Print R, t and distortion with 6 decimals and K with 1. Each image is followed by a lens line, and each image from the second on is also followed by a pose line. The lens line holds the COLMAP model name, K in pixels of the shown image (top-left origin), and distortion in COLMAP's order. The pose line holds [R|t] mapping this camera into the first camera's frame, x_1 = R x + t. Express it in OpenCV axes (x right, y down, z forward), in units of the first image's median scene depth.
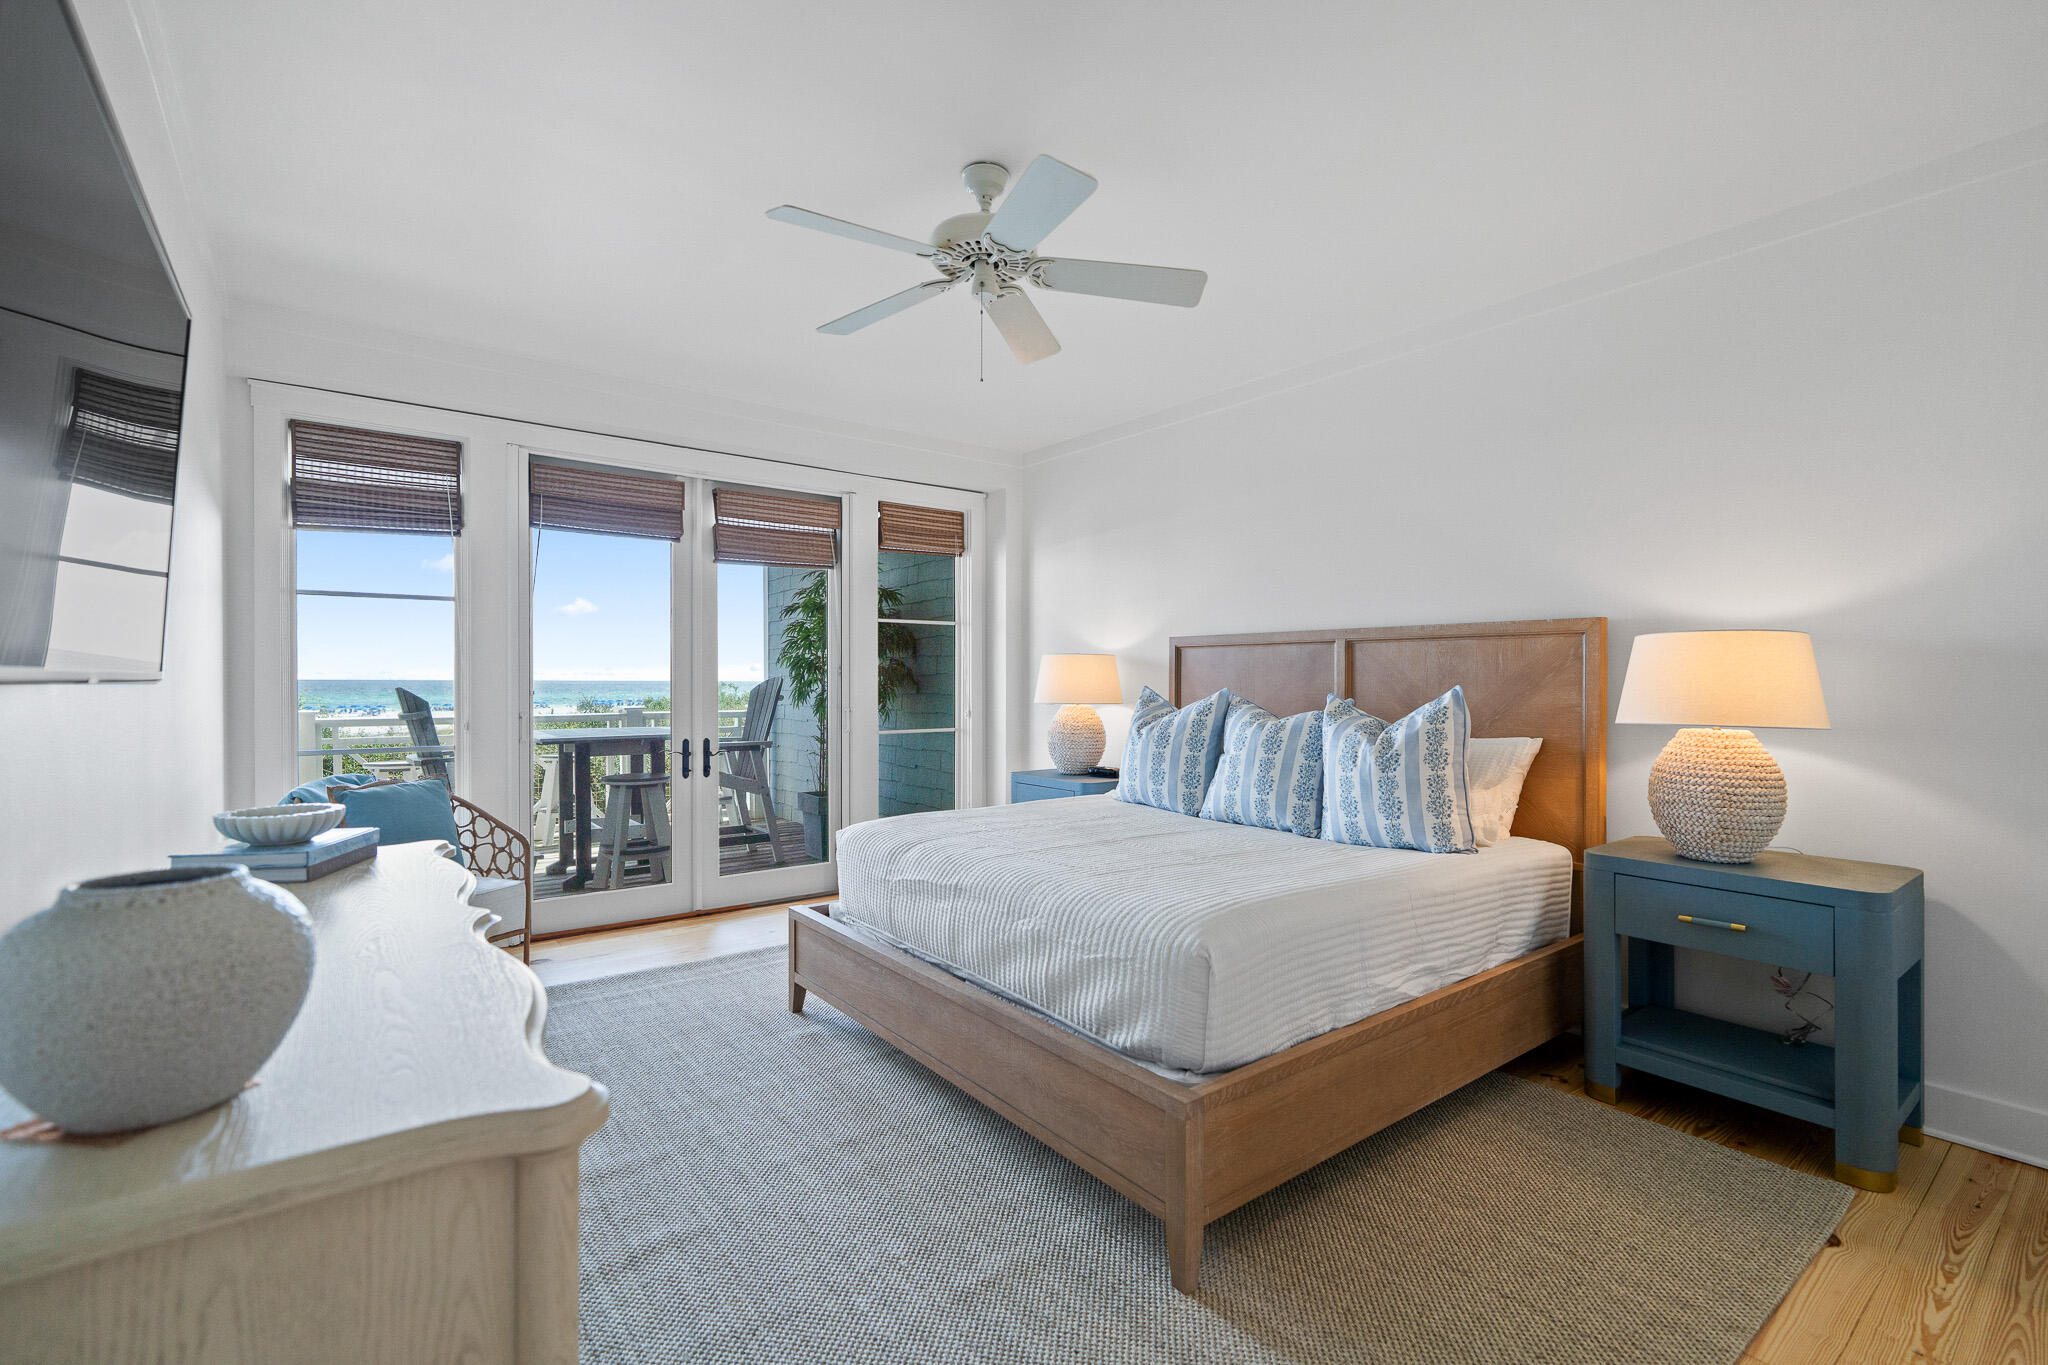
lens RADIAL K [[913.5, 0, 1031.6], [0, 913.5, 679.3], [0, 0, 1]] dist [-0.001455, 0.002426]
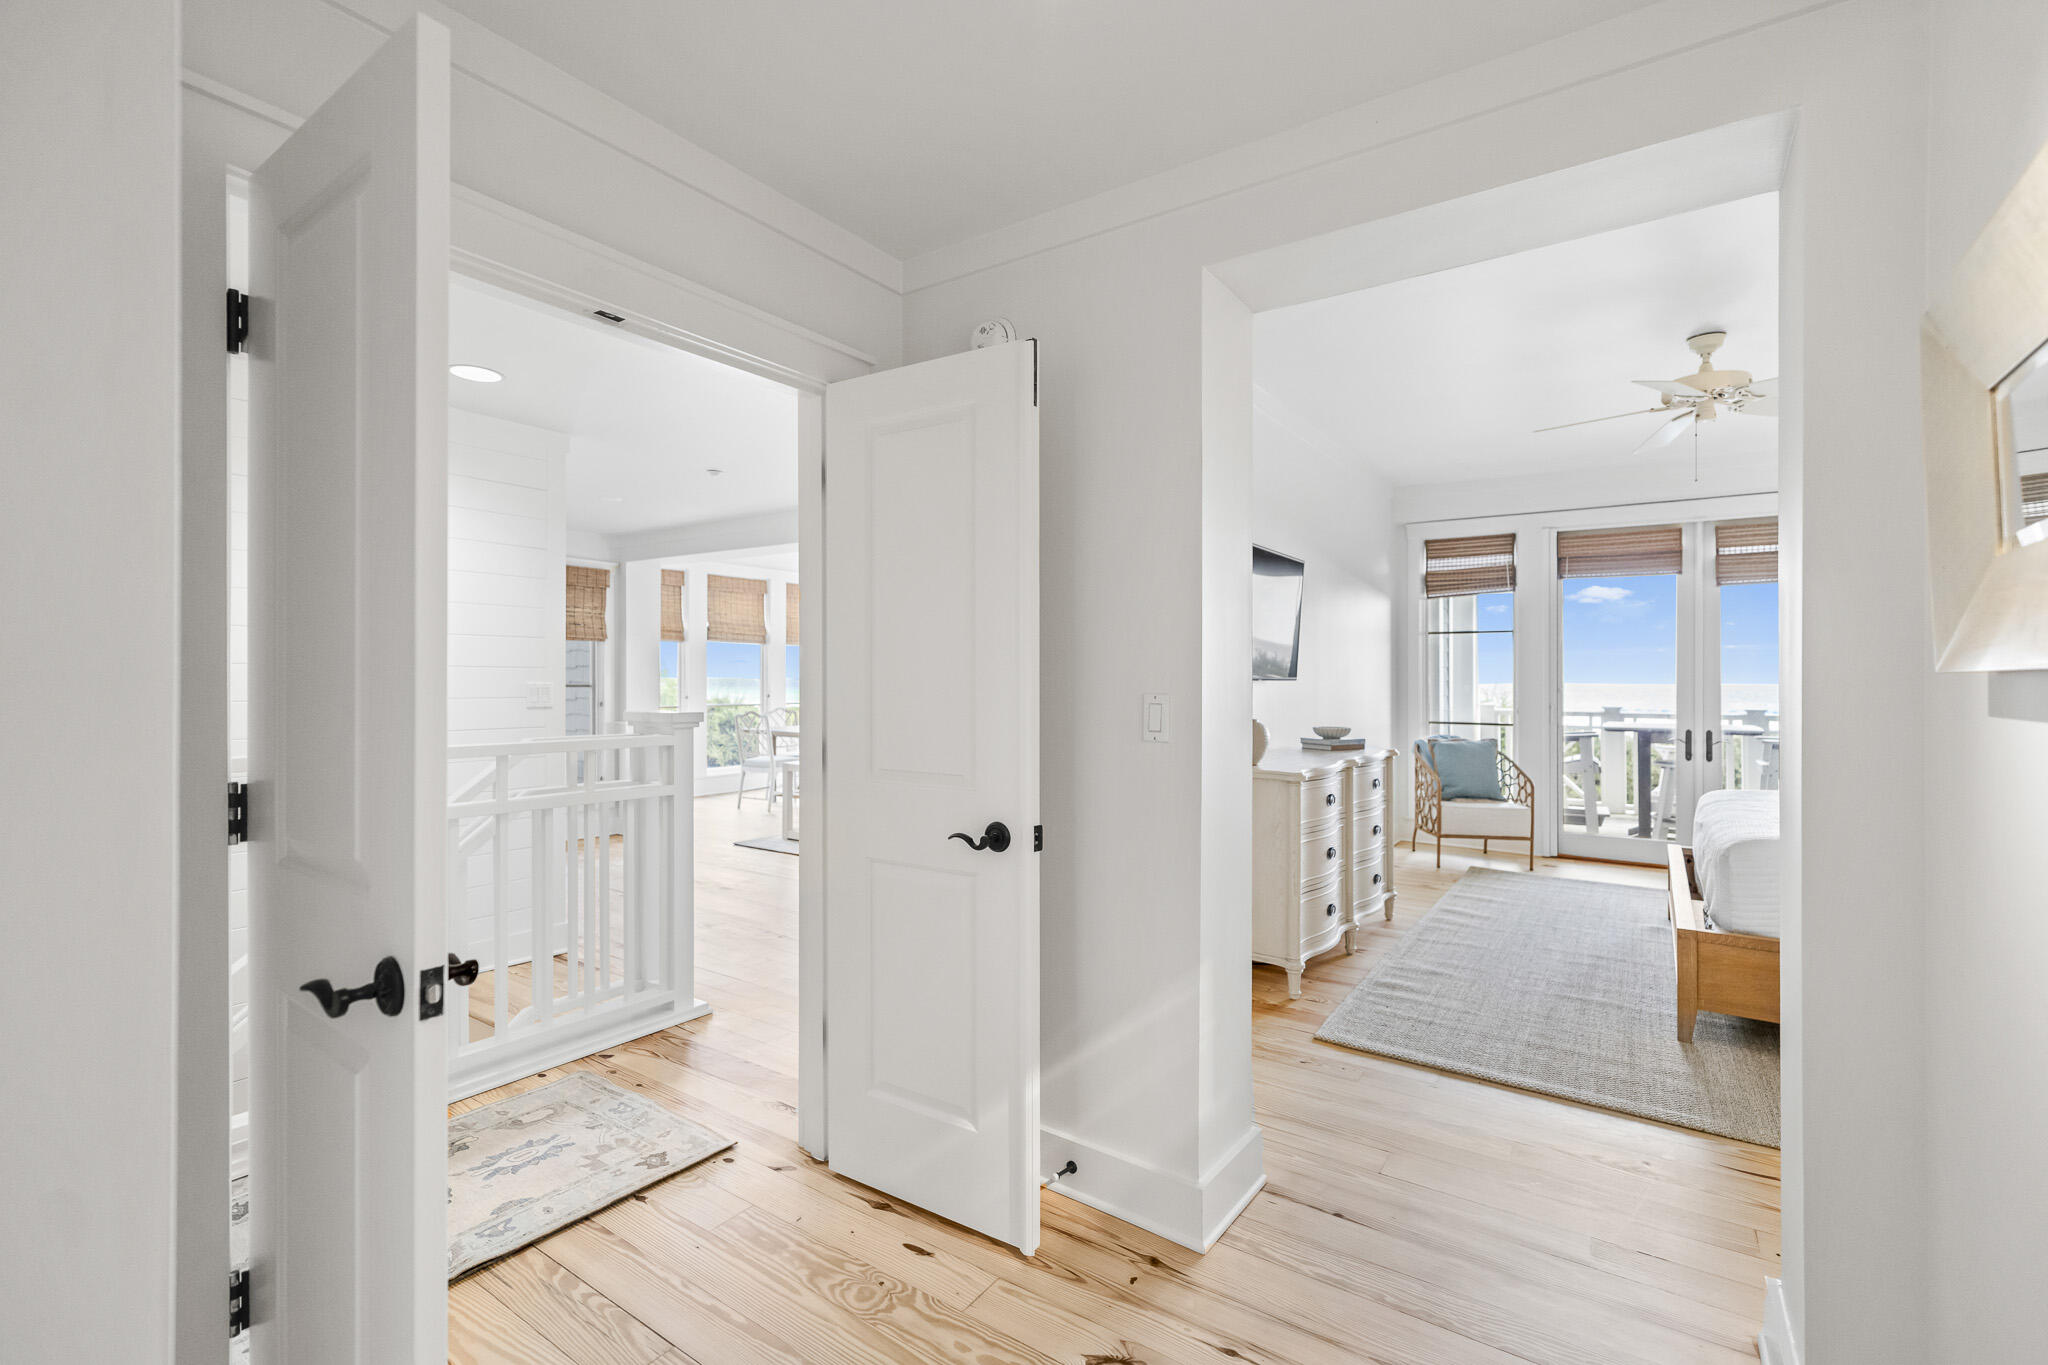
lens RADIAL K [[913.5, 0, 1016.8], [0, 913.5, 682.3], [0, 0, 1]] dist [-0.001455, 0.002426]
pose [[0.305586, 0.002745, -0.952160, 0.627750], [-0.005805, 0.999983, 0.001020, 0.004698], [0.952147, 0.005216, 0.305597, -0.313169]]
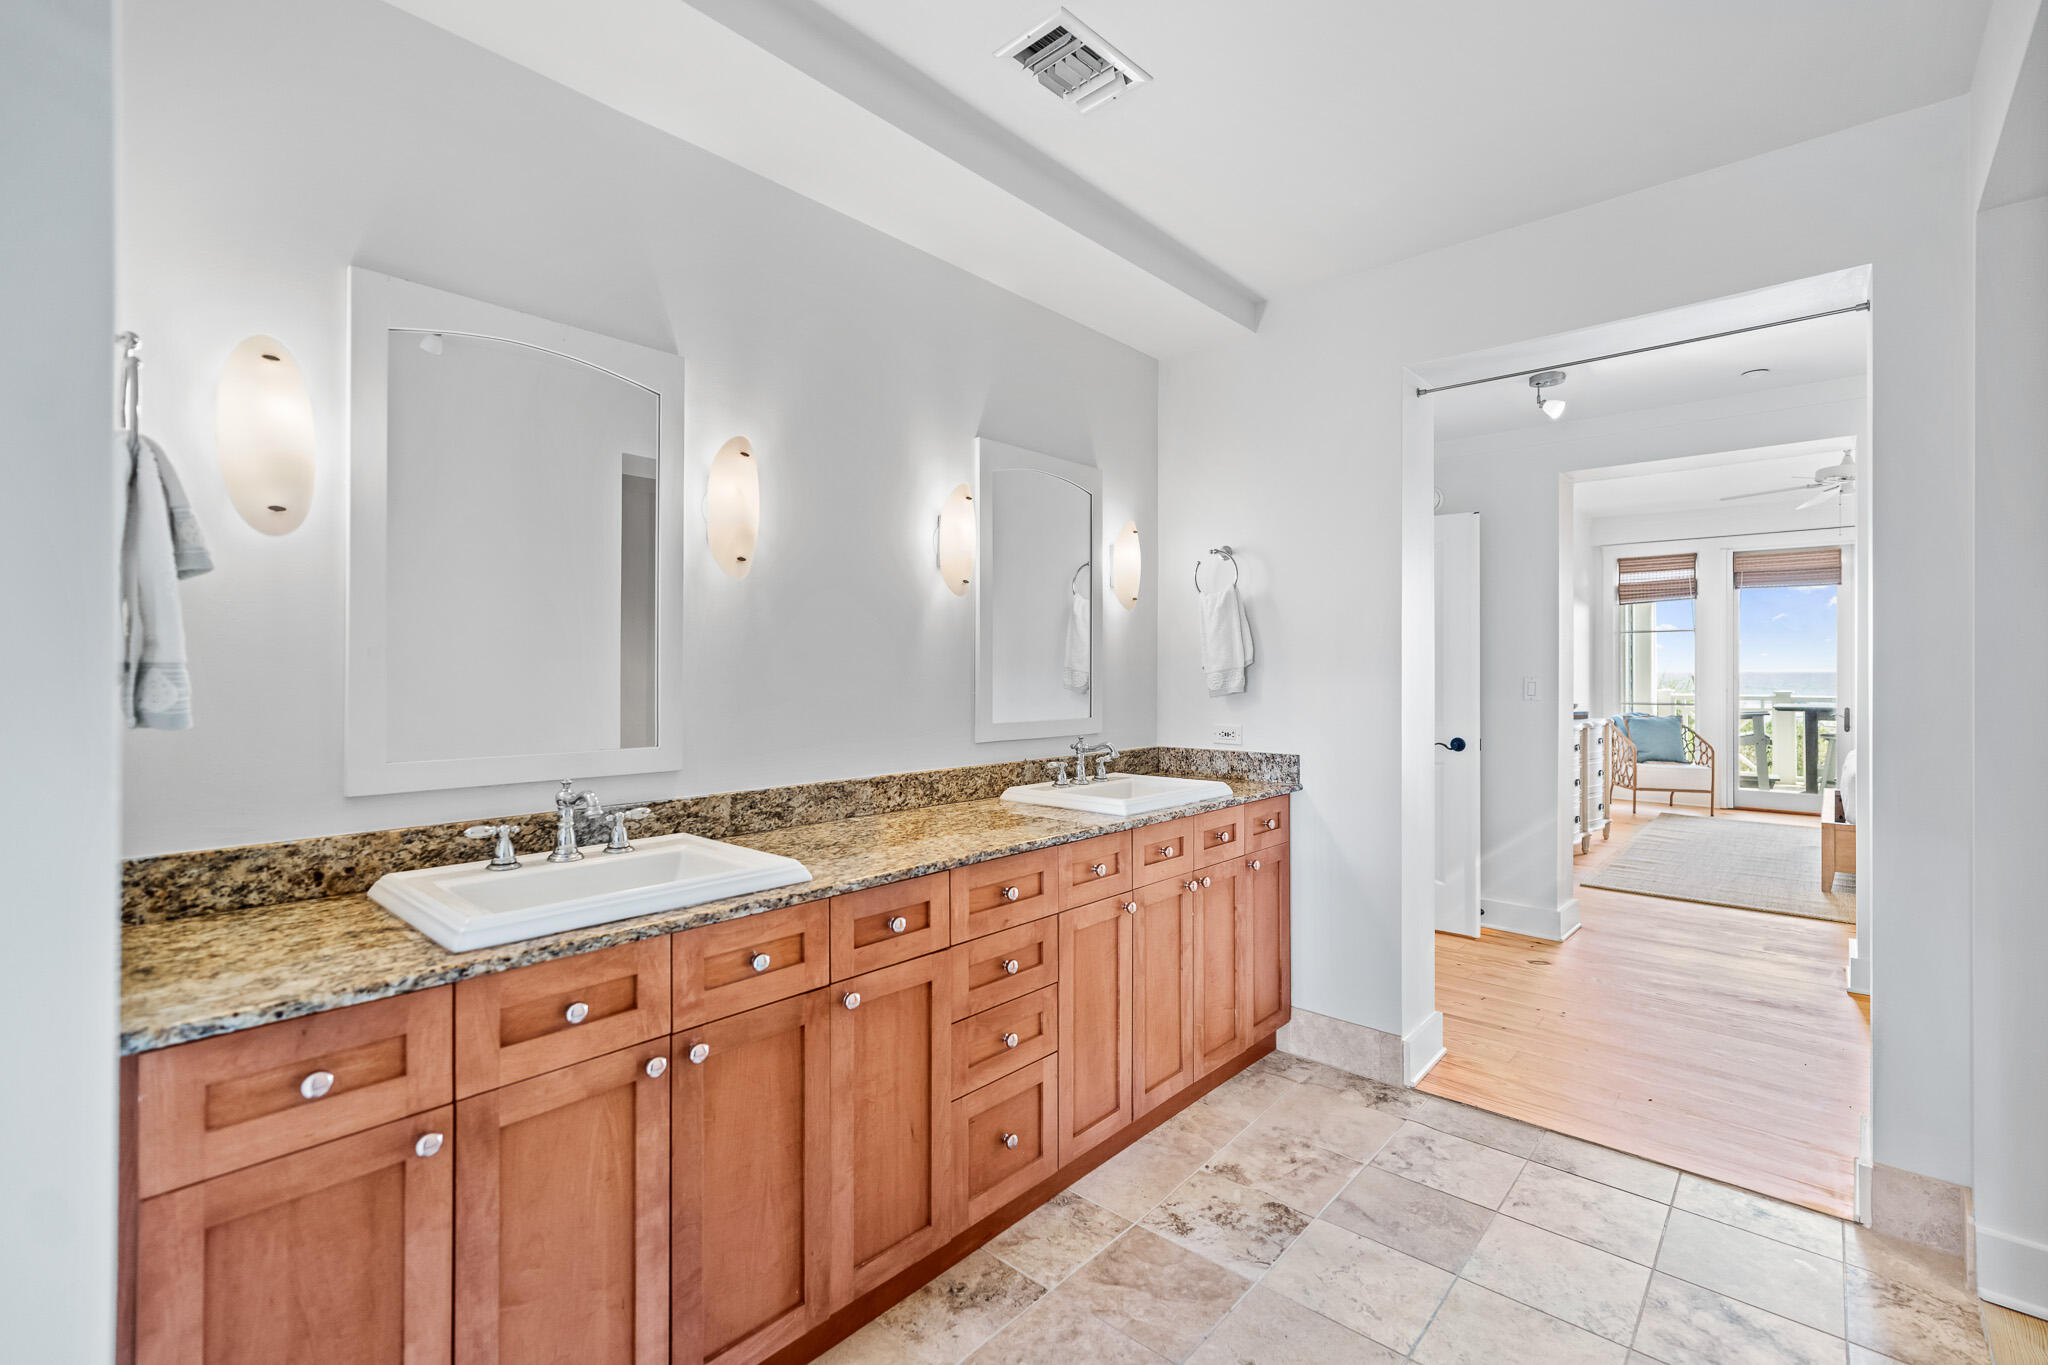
lens RADIAL K [[913.5, 0, 1010.5], [0, 913.5, 675.7], [0, 0, 1]] dist [-0.001455, 0.002426]
pose [[0.181530, 0.005049, -0.983372, 1.080070], [-0.002030, 0.999987, 0.004759, 0.004978], [0.983383, 0.001133, 0.181538, -0.849843]]
